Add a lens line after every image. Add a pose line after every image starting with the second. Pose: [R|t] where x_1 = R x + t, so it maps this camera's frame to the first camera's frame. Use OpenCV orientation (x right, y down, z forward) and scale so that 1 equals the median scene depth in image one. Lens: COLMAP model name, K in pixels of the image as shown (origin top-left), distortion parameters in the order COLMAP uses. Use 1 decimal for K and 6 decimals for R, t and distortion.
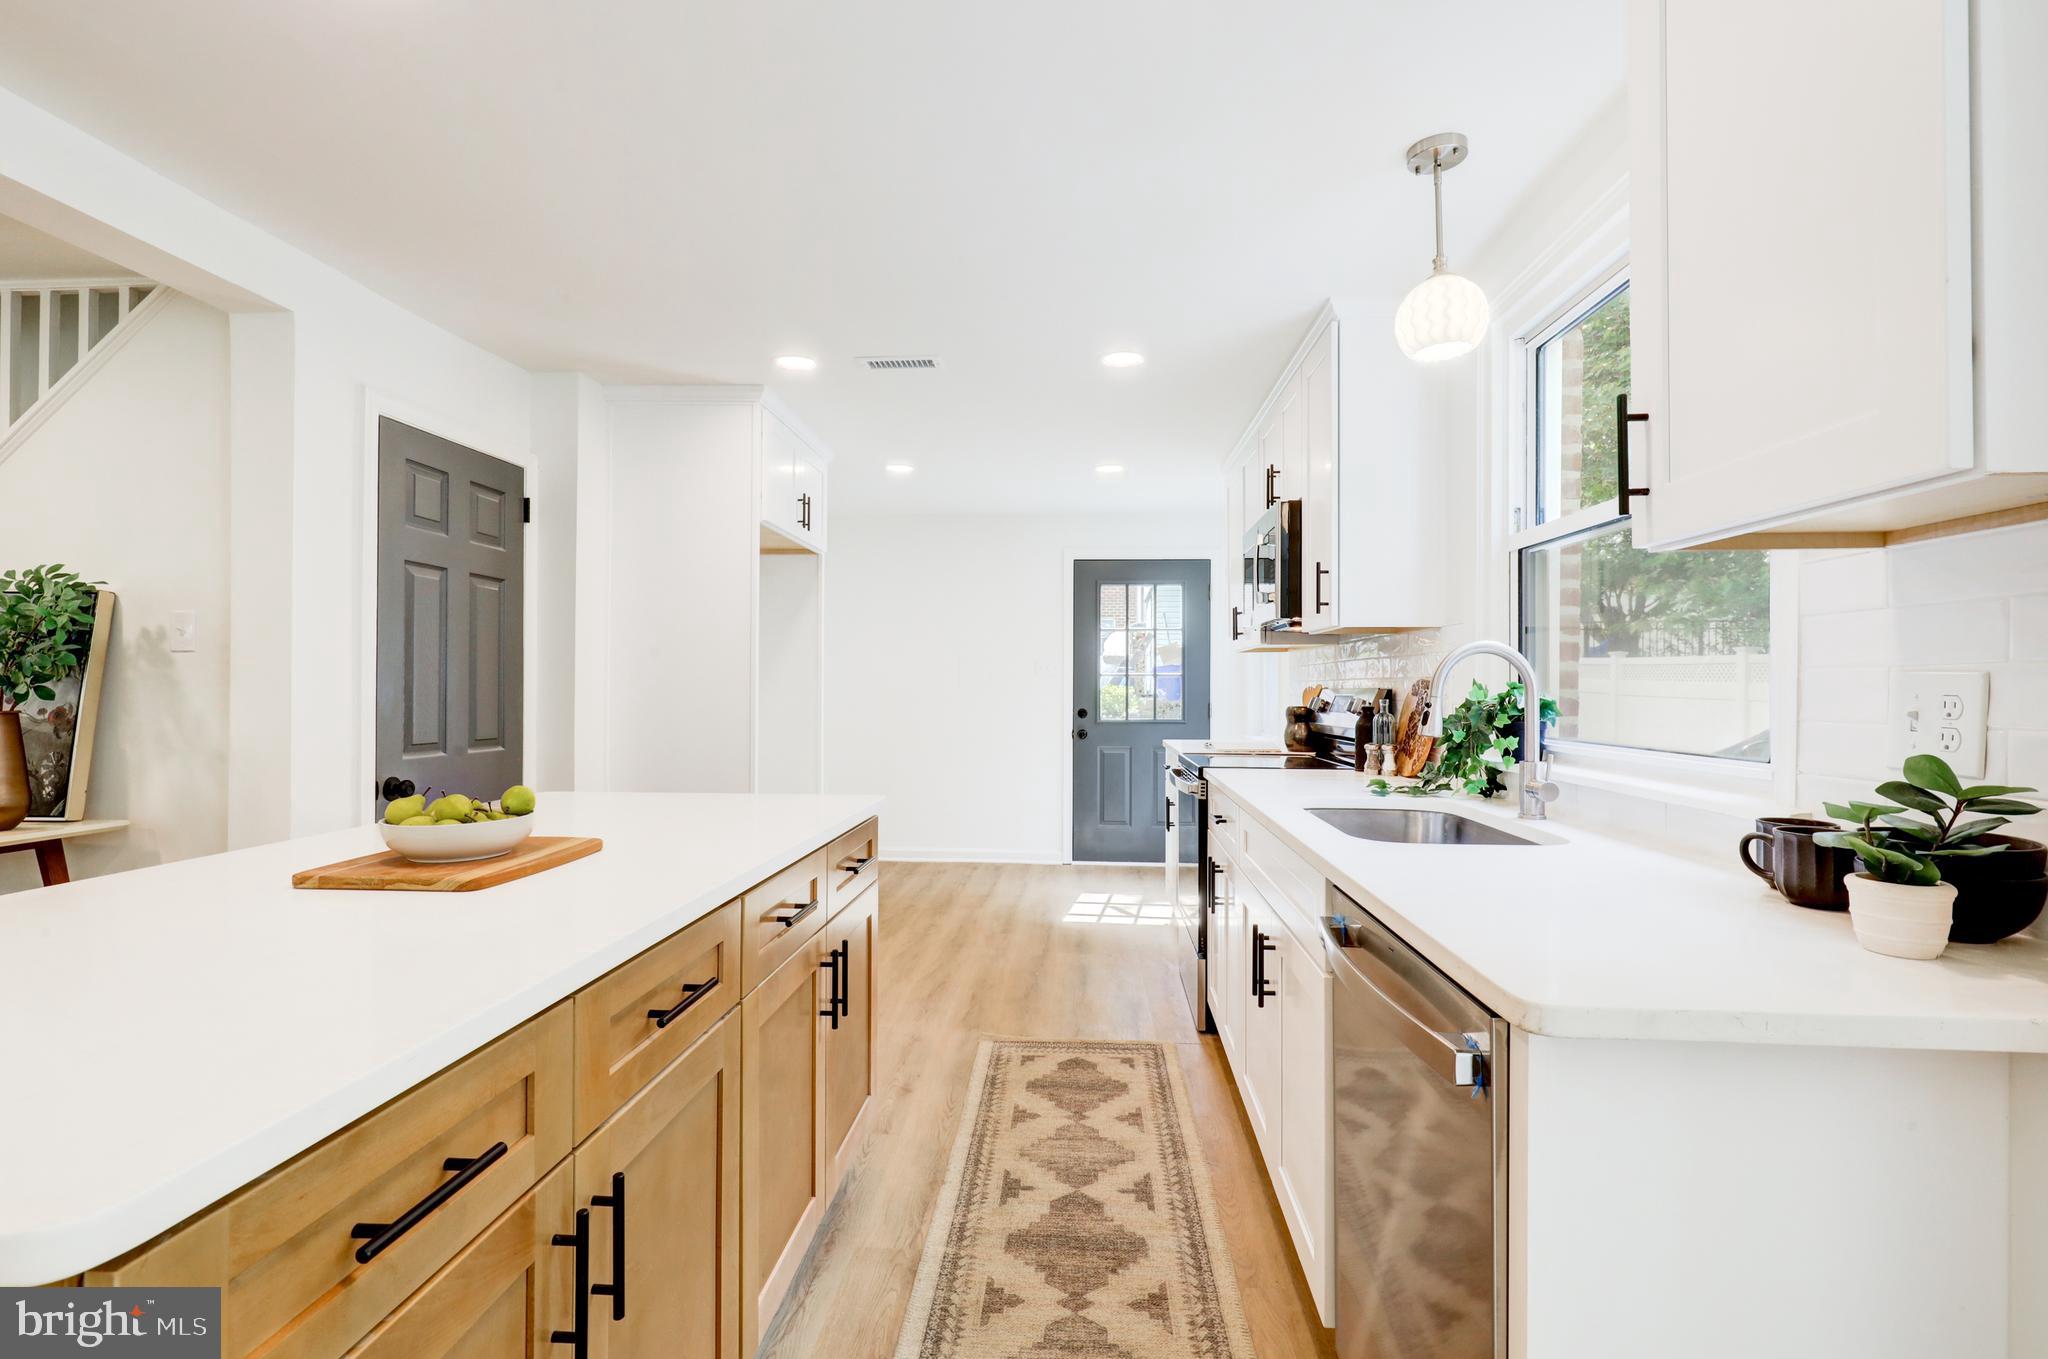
lens RADIAL K [[935.0, 0, 1032.7], [0, 935.0, 678.6], [0, 0, 1]] dist [0.003027, -0.002405]
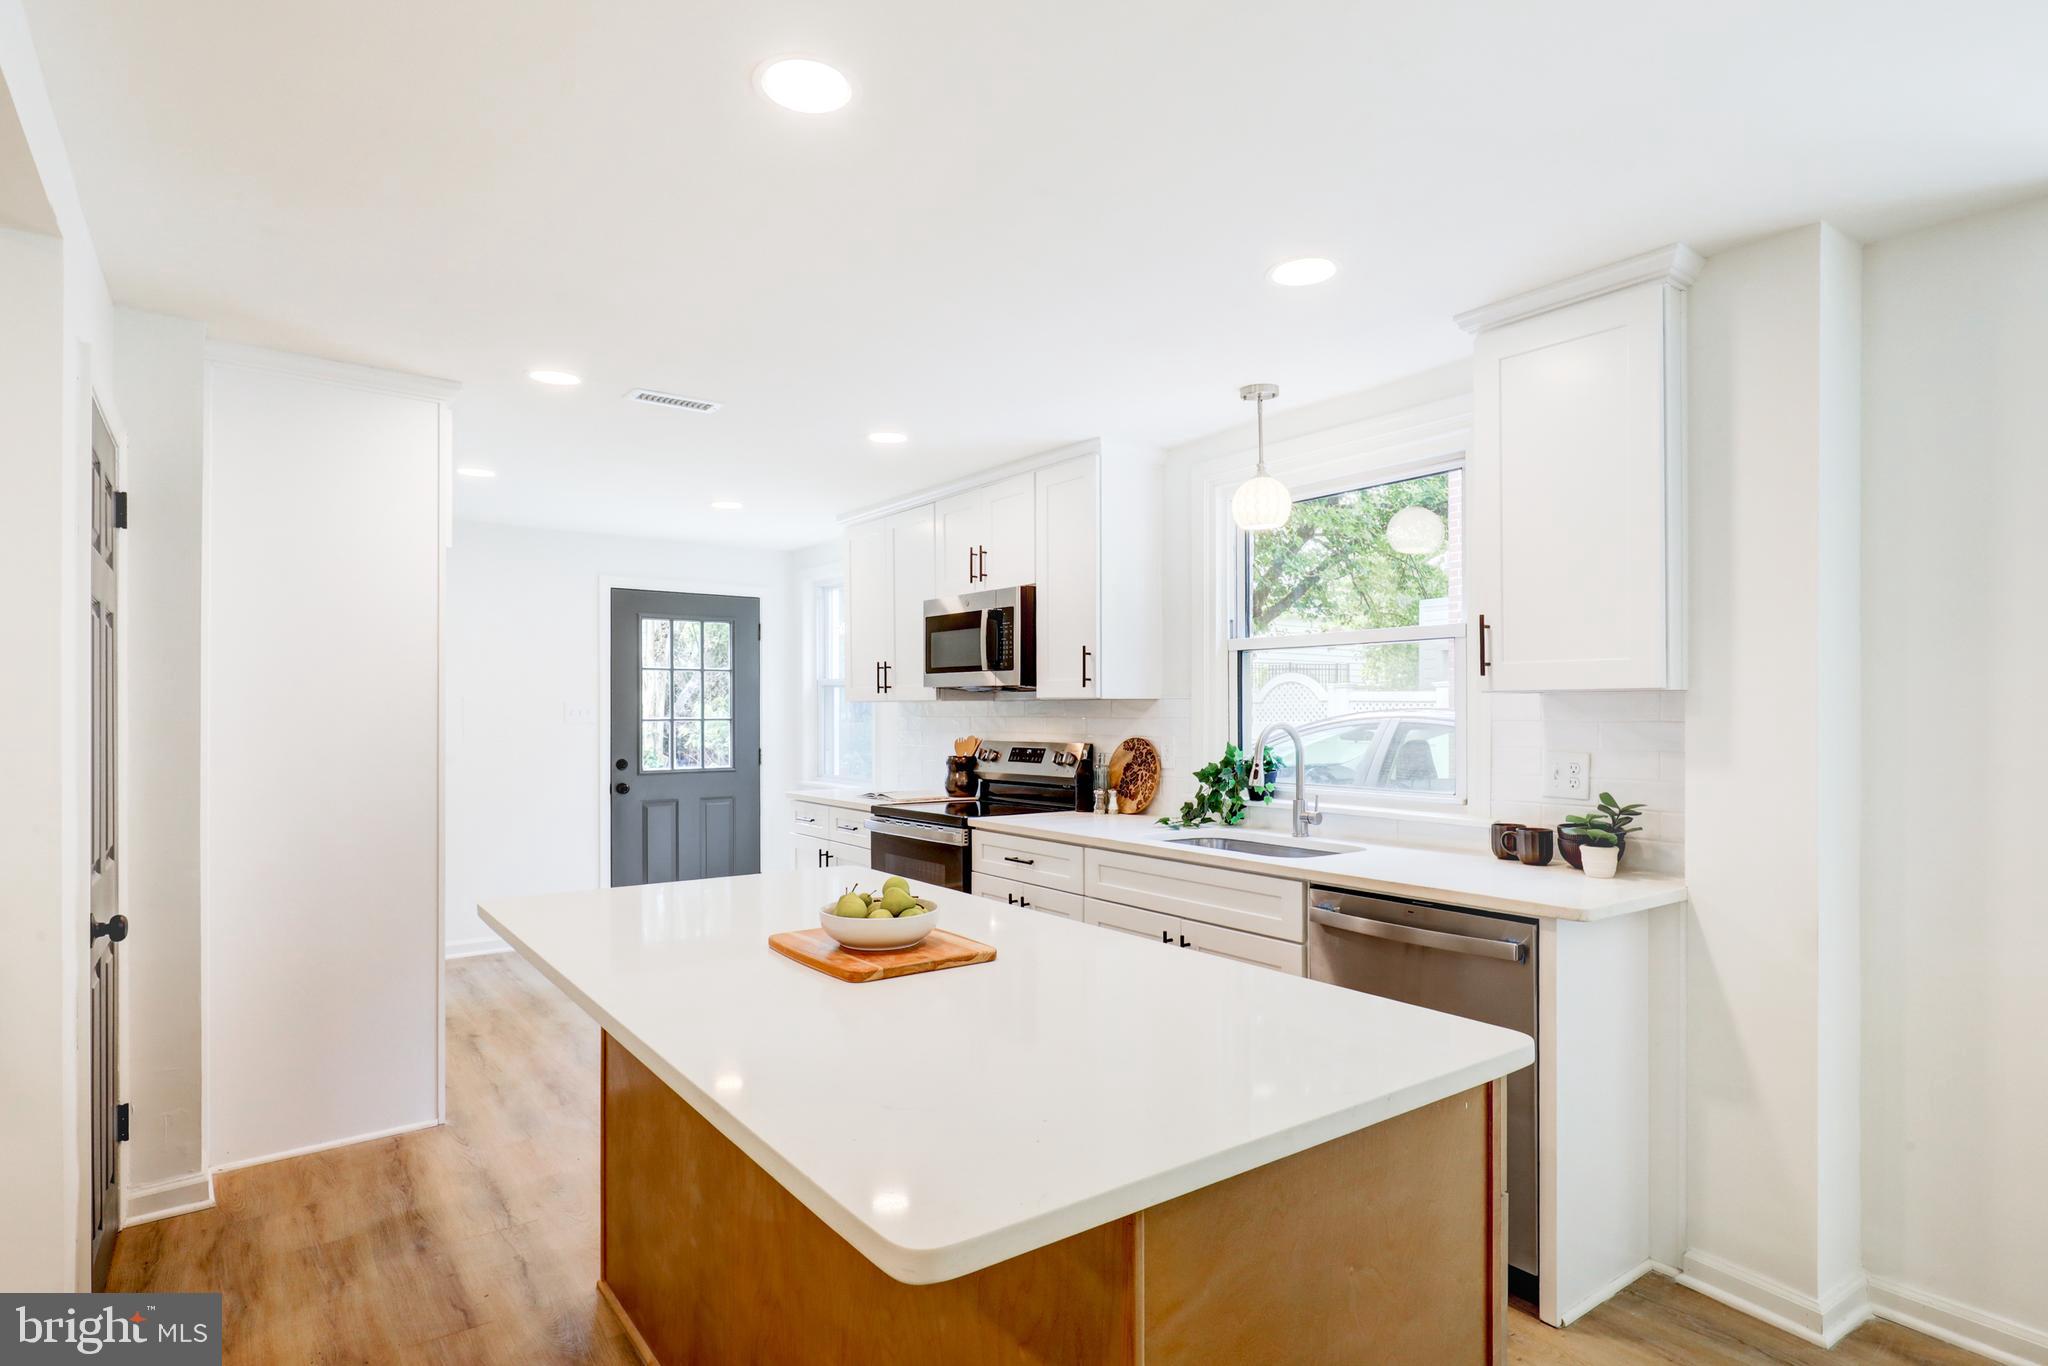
lens RADIAL K [[1060.2, 0, 1046.1], [0, 1060.2, 715.9], [0, 0, 1]] dist [-0.004775, -0.000622]
pose [[0.761607, -0.005268, 0.648018, -0.624912], [-0.003603, 0.999917, 0.012363, -0.047367], [-0.648030, -0.011751, 0.761524, -0.040179]]
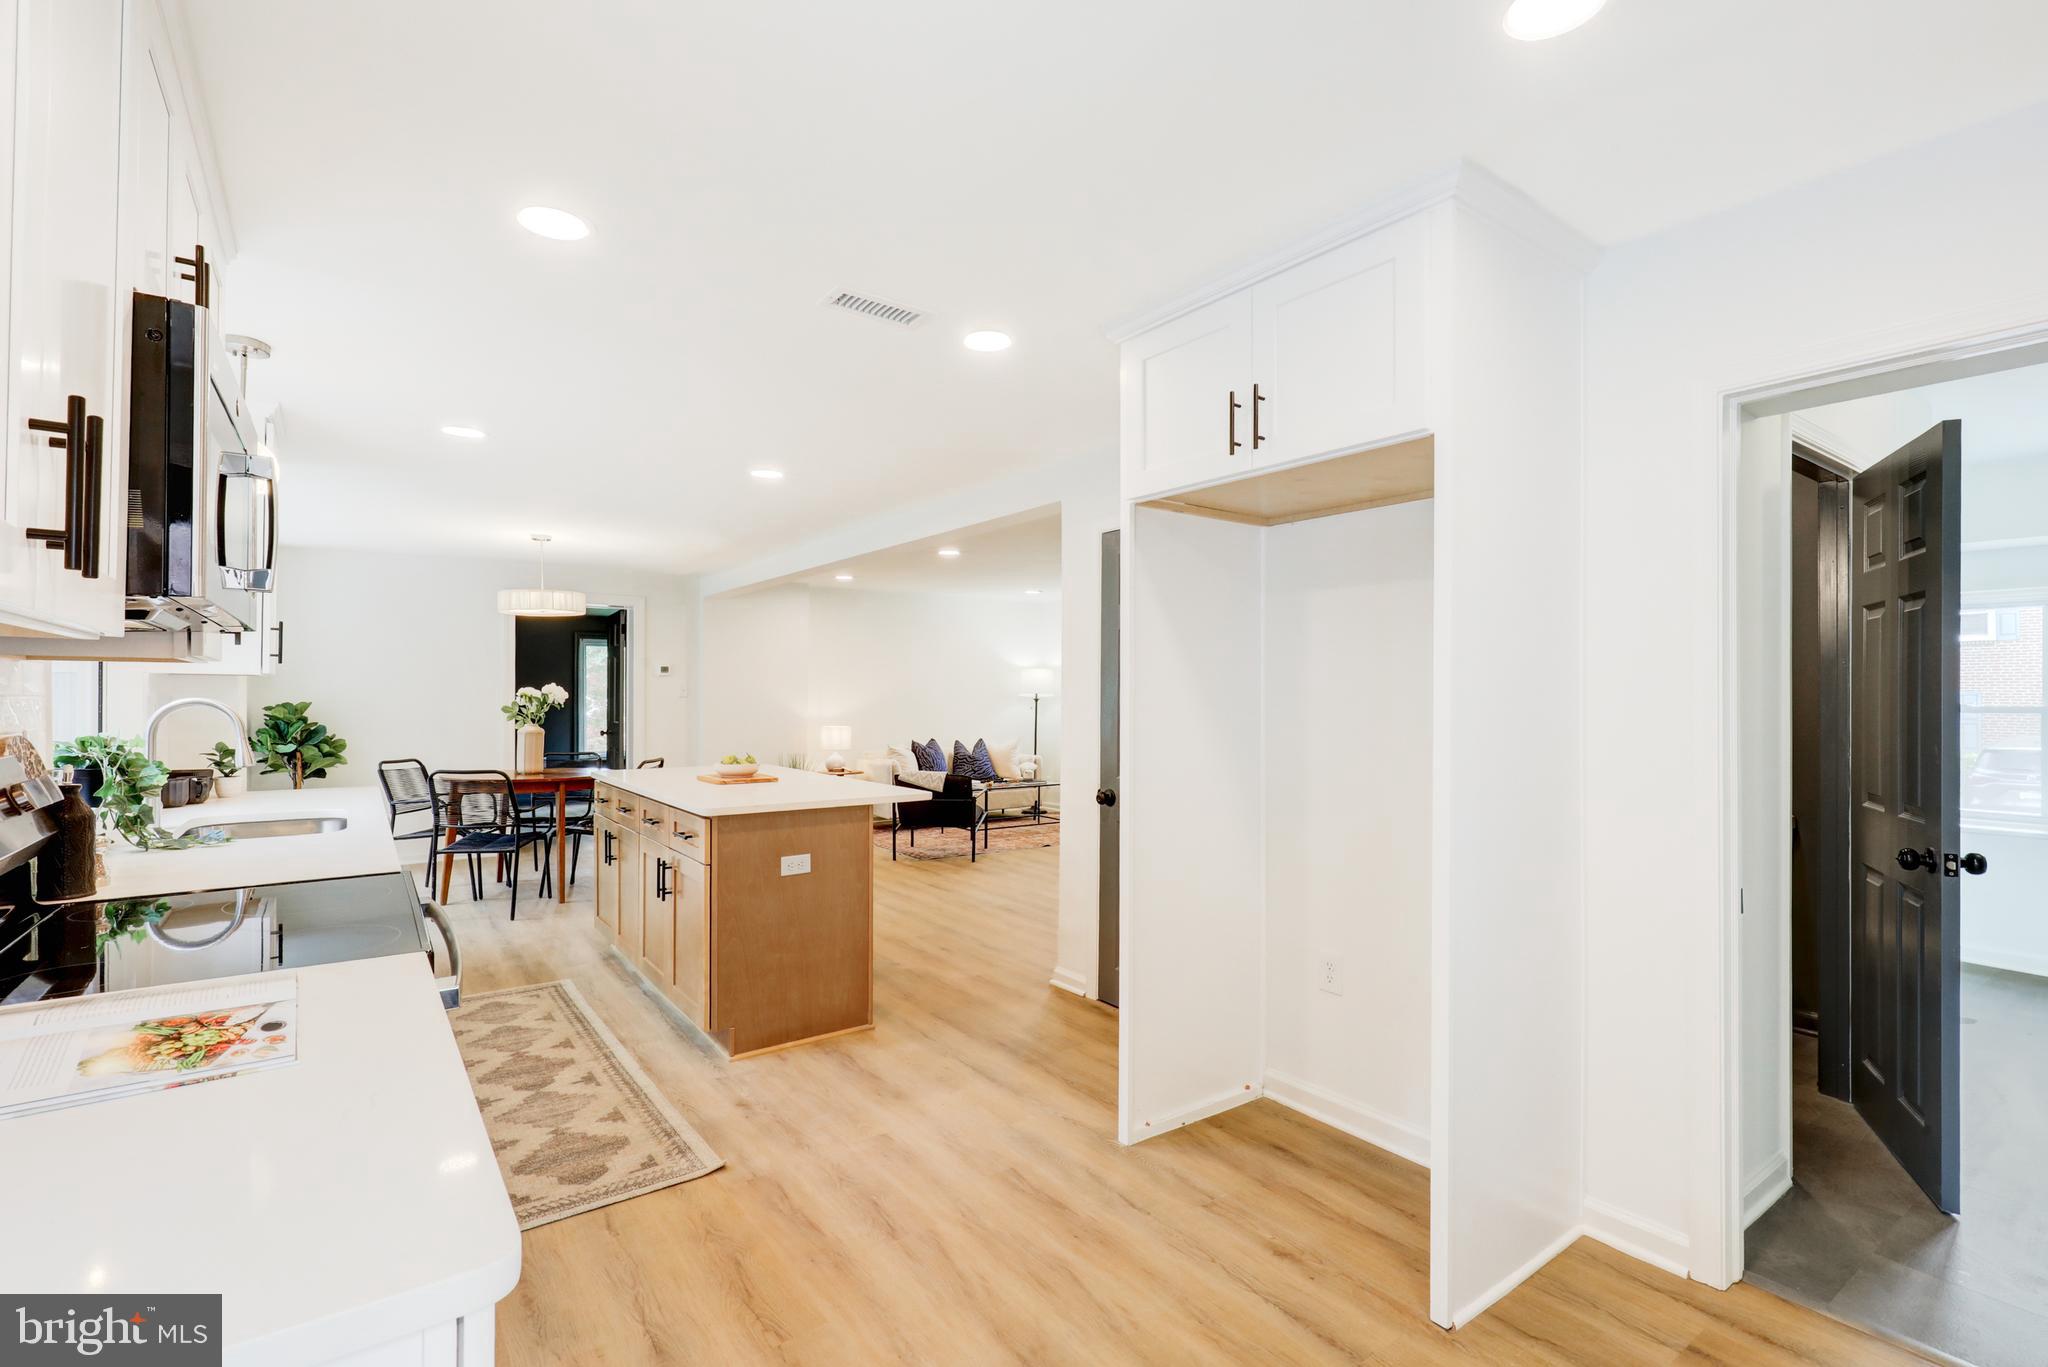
lens RADIAL K [[935.0, 0, 1039.3], [0, 935.0, 687.4], [0, 0, 1]] dist [0.003027, -0.002405]
pose [[-0.767127, -0.009911, -0.641419, 0.281363], [0.001549, 0.999849, -0.017303, -0.020739], [0.641494, -0.014267, -0.766996, 1.925964]]
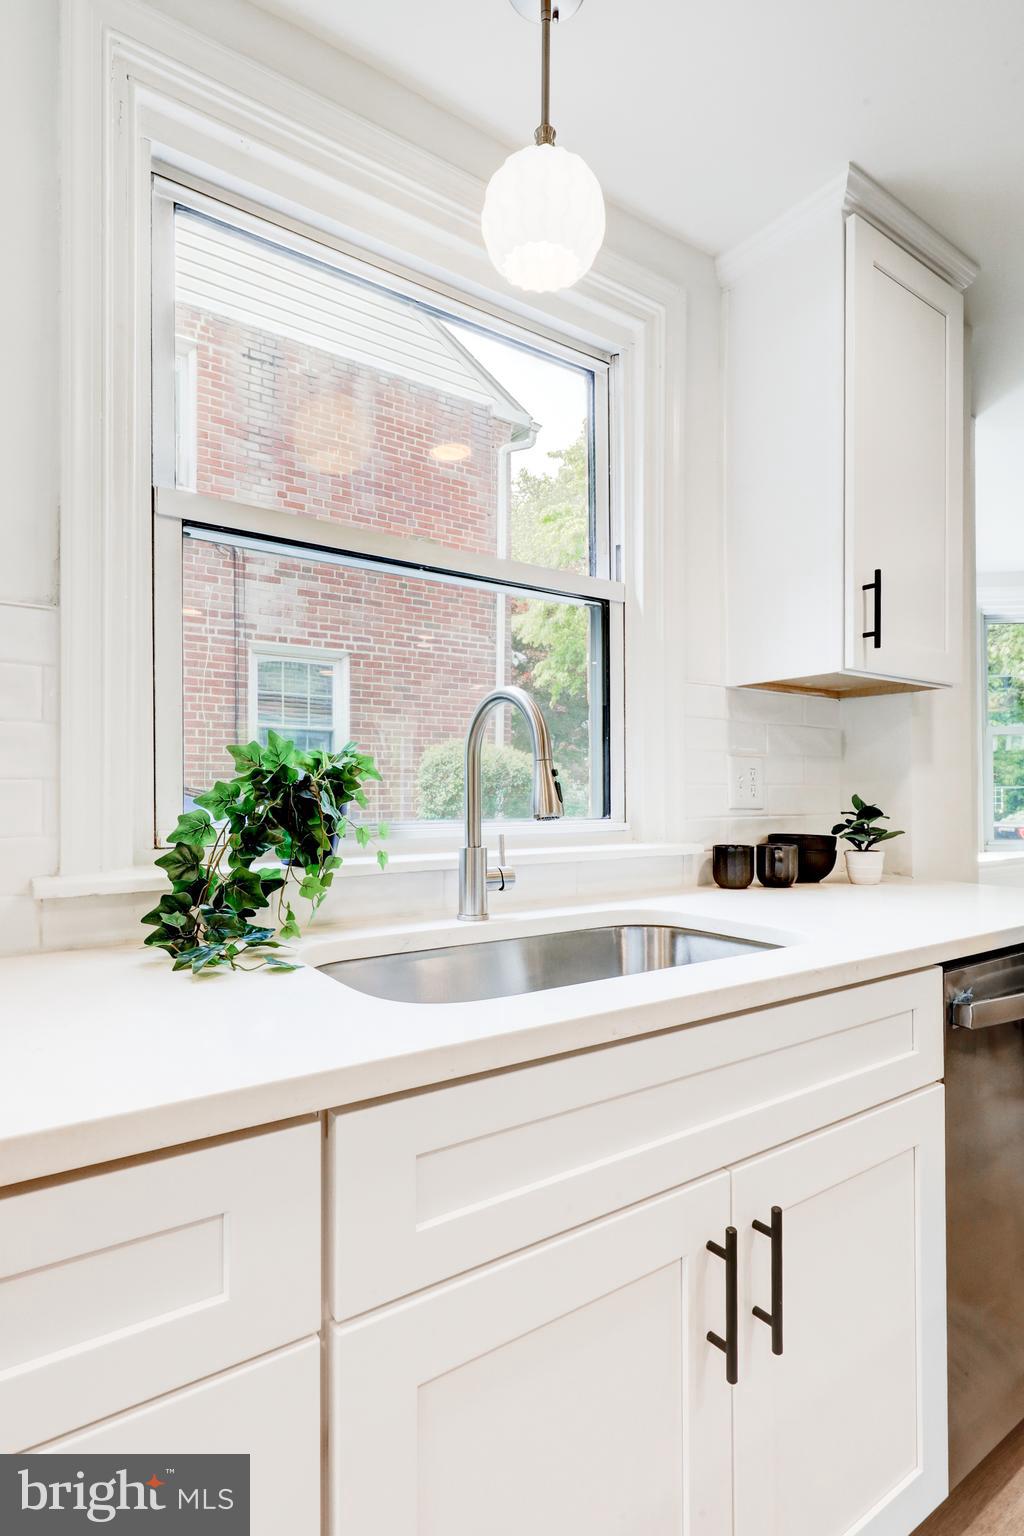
lens RADIAL K [[774.4, 0, 520.8], [0, 774.4, 783.5], [0, 0, 1]] dist [0.013507, 0.000532]
pose [[-0.619126, 0.012430, 0.785194, -0.005649], [-0.005190, 0.999788, -0.019920, 0.032047], [-0.785275, -0.016408, -0.618930, 0.929975]]
